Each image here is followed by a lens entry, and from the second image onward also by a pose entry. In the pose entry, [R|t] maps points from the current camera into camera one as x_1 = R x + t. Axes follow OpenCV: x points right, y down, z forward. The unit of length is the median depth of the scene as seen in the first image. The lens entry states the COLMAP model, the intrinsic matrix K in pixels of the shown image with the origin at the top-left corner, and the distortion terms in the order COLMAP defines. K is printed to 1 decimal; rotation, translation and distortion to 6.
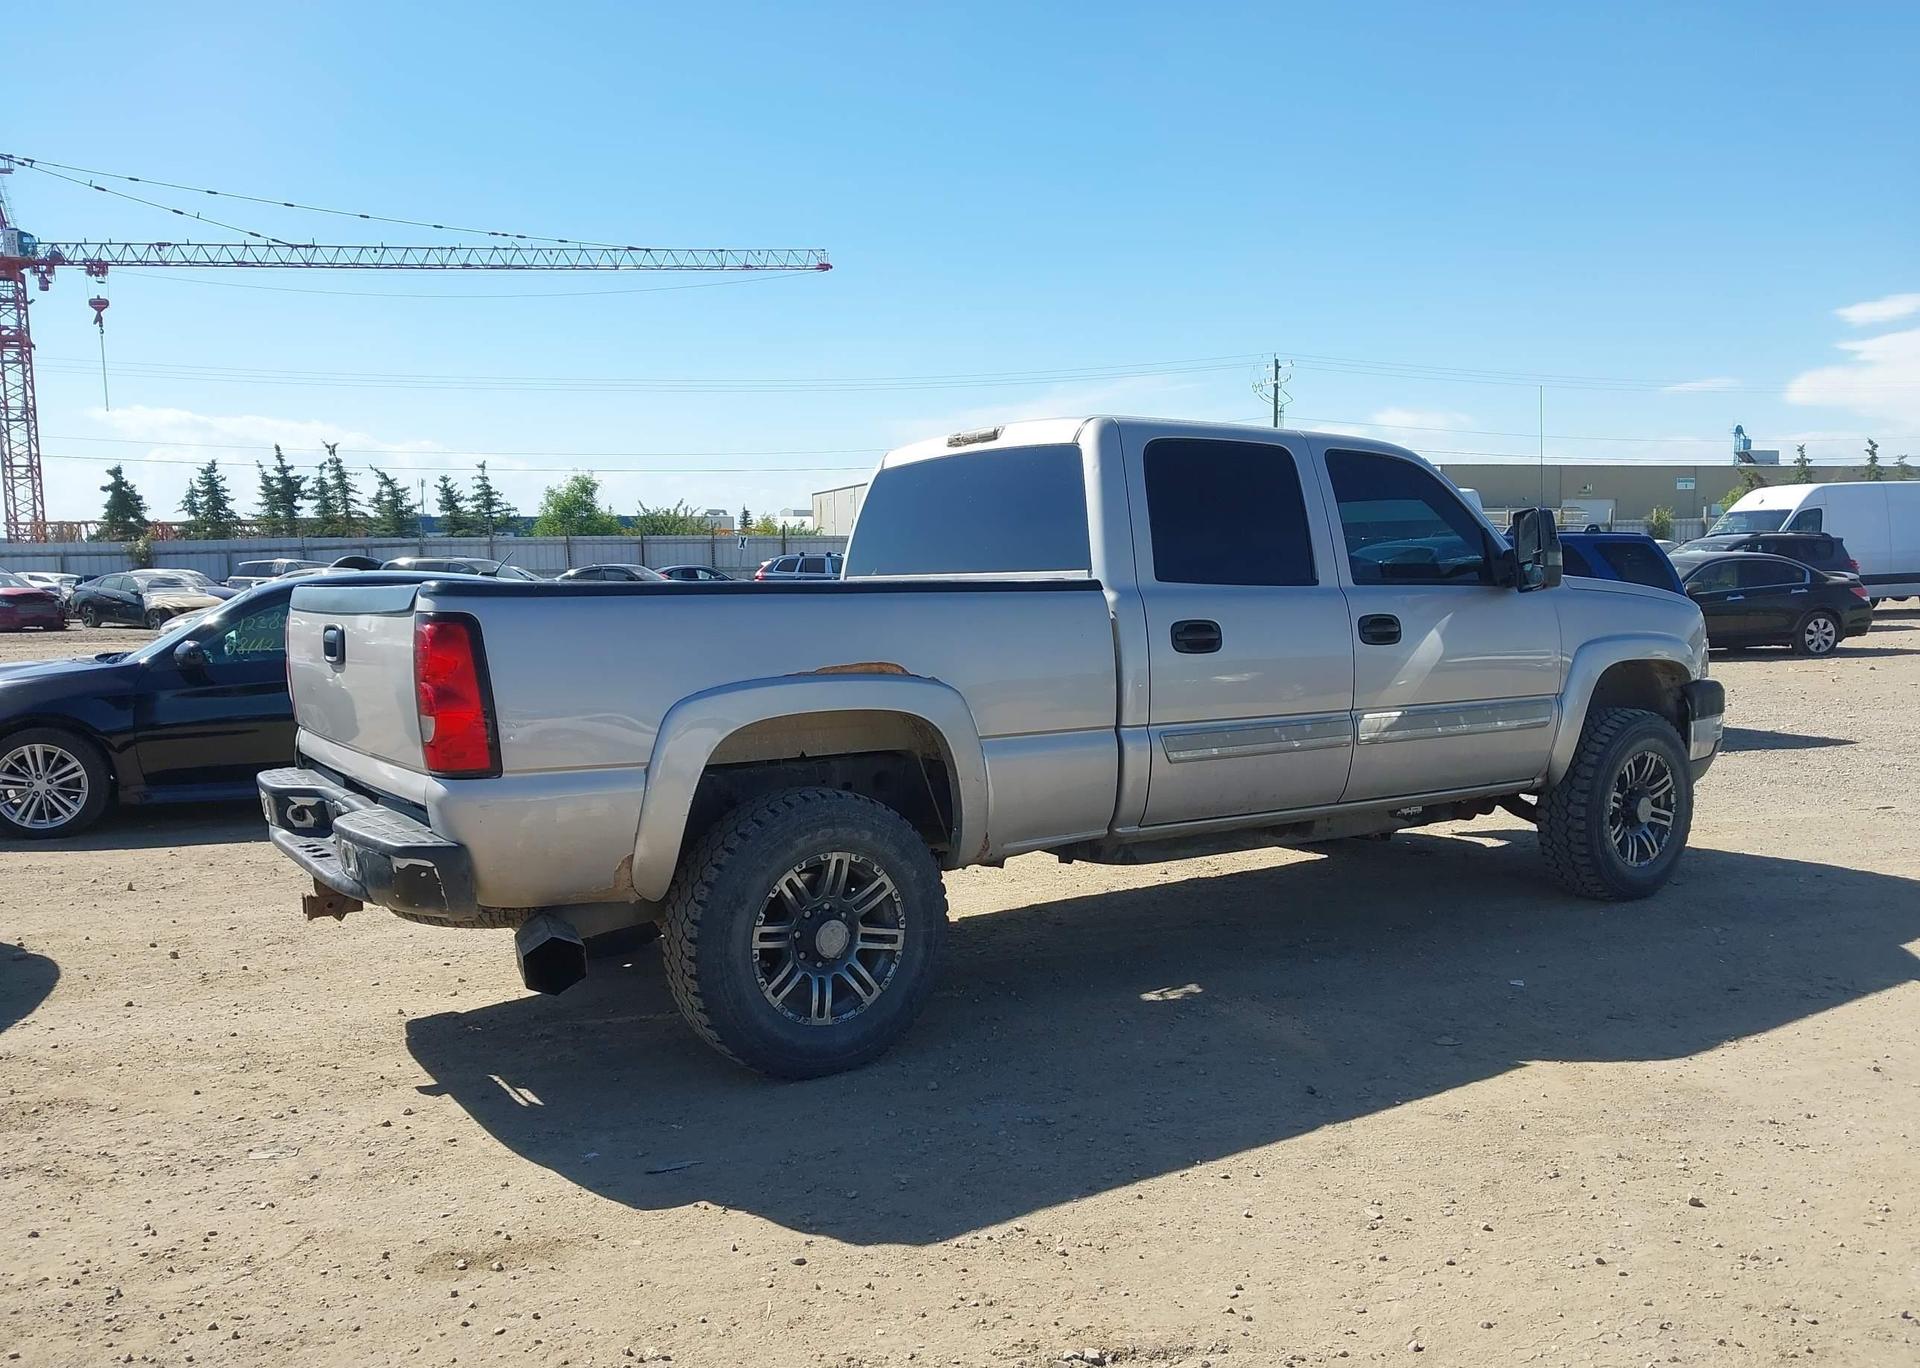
lens RADIAL K [[1533.8, 0, 963.7], [0, 1533.8, 684.5], [0, 0, 1]] dist [0.067899, -0.102279]
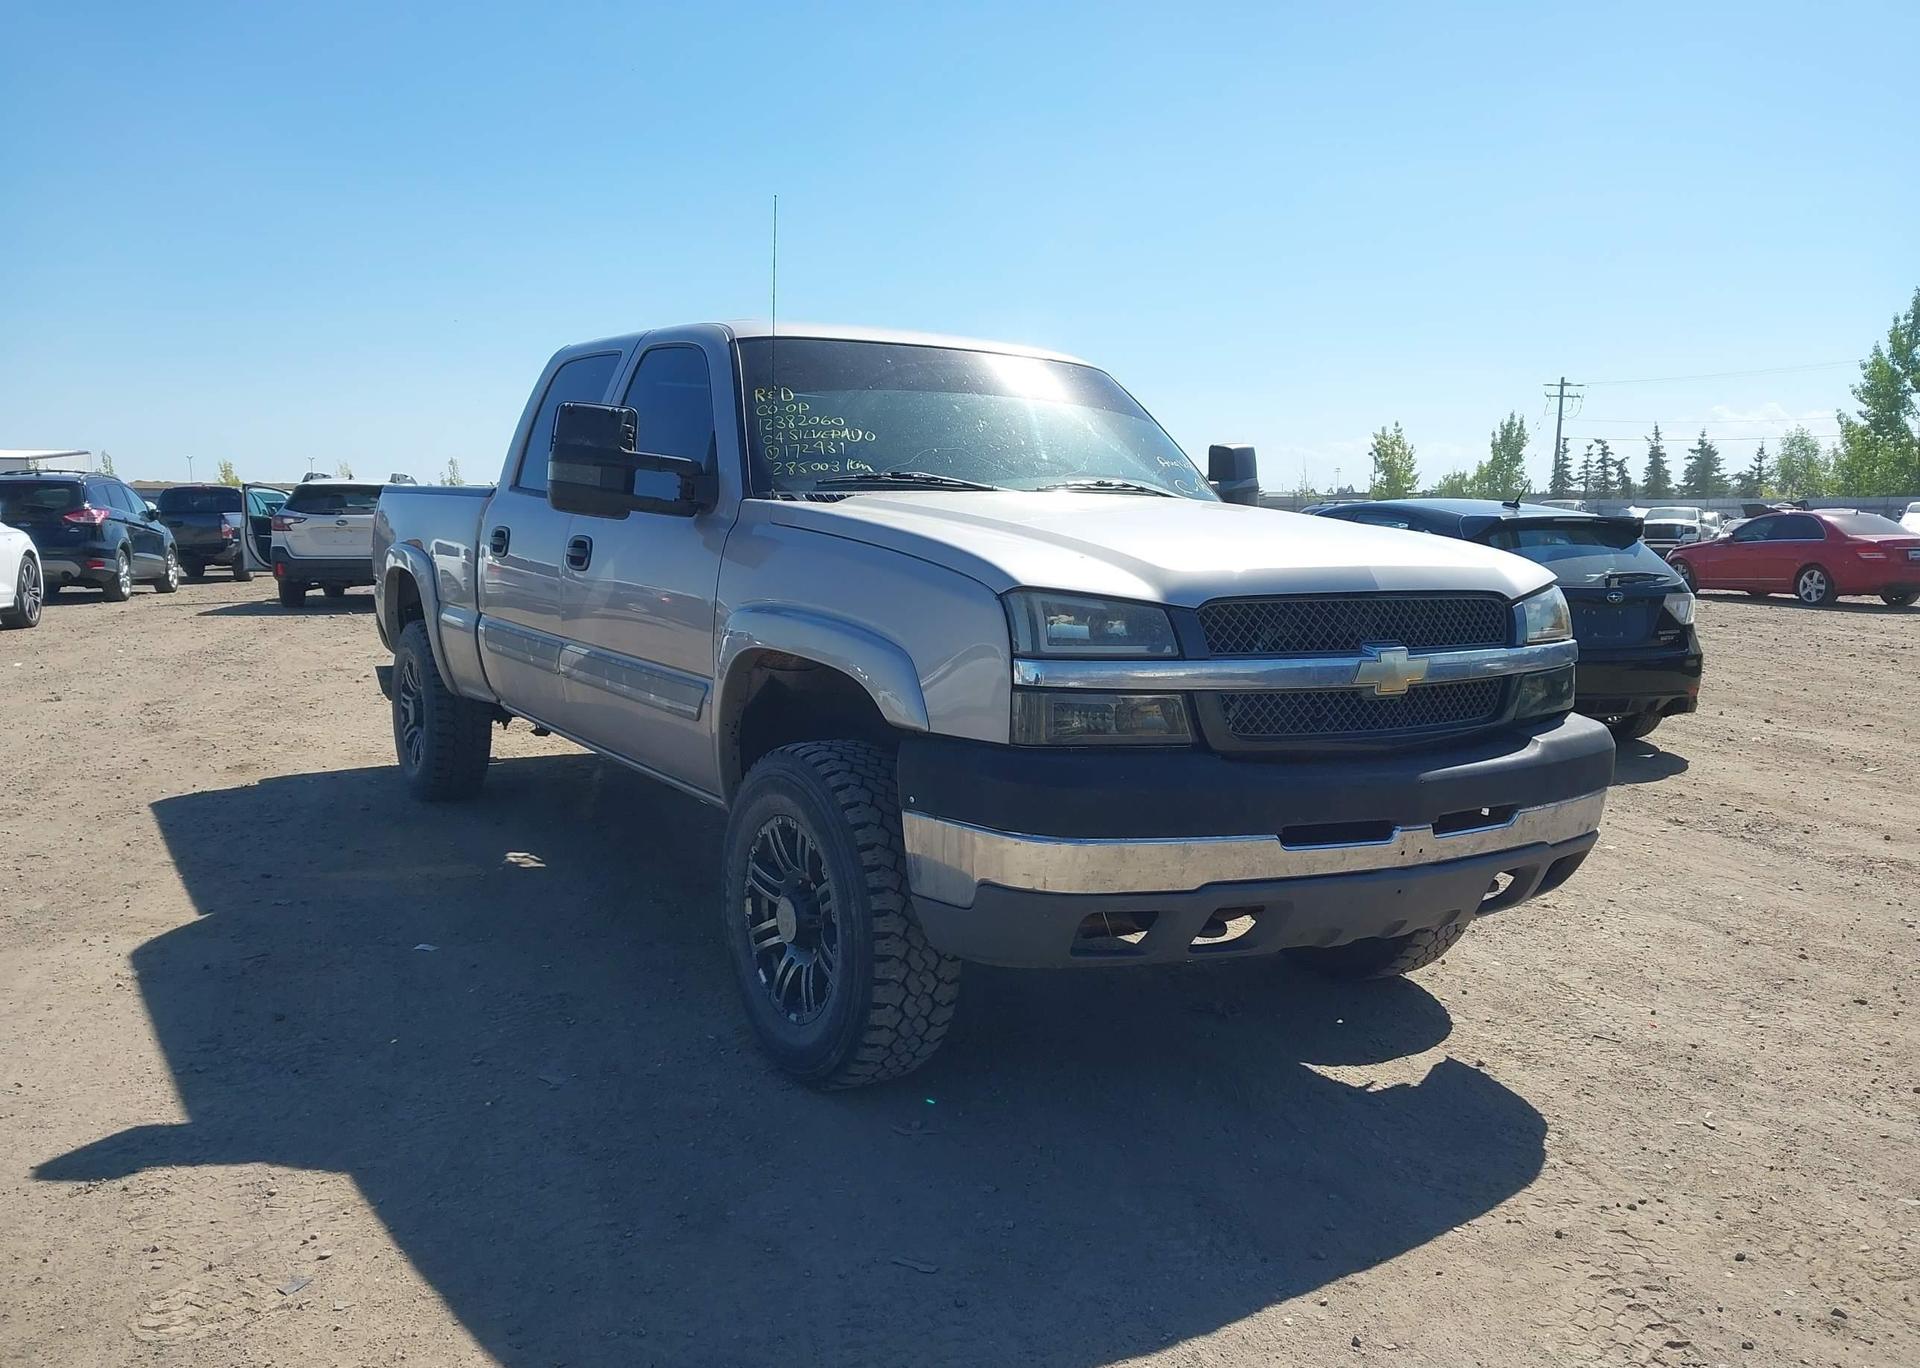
lens RADIAL K [[1533.8, 0, 961.4], [0, 1533.8, 717.5], [0, 0, 1]] dist [0.067899, -0.102279]
pose [[-0.026246, 0.149595, -0.988399, 1.101128], [-0.095497, 0.983842, 0.151441, -0.093095], [0.995084, 0.098364, -0.011536, 1.184528]]
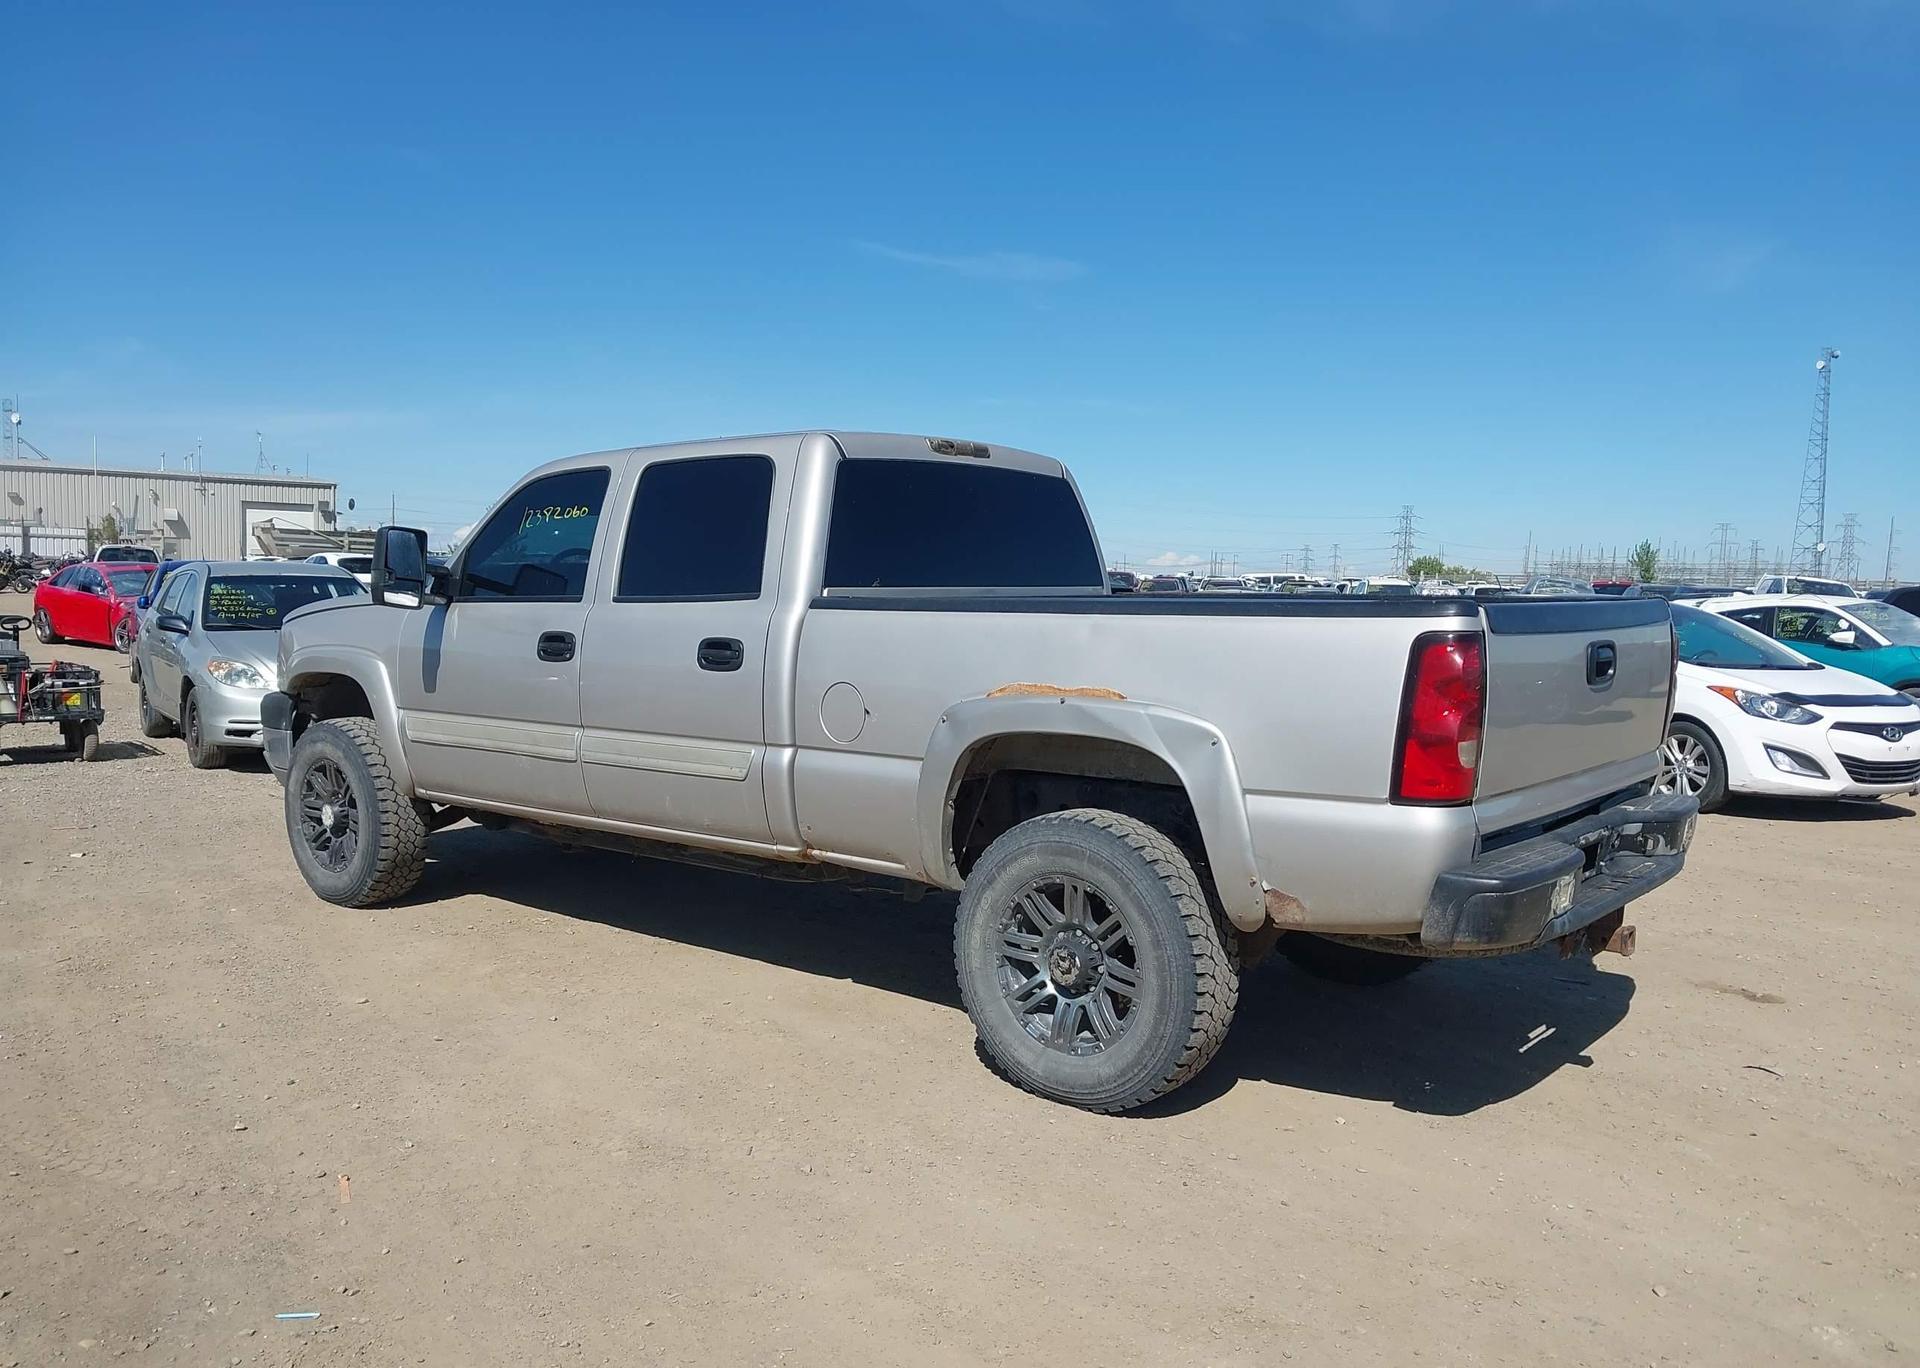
lens RADIAL K [[1533.8, 0, 951.9], [0, 1533.8, 702.1], [0, 0, 1]] dist [0.067899, -0.102279]
pose [[-0.285269, -0.070240, 0.955870, -0.923726], [0.063026, 0.993778, 0.091835, -0.088041], [-0.956373, 0.086442, -0.279067, 1.265013]]
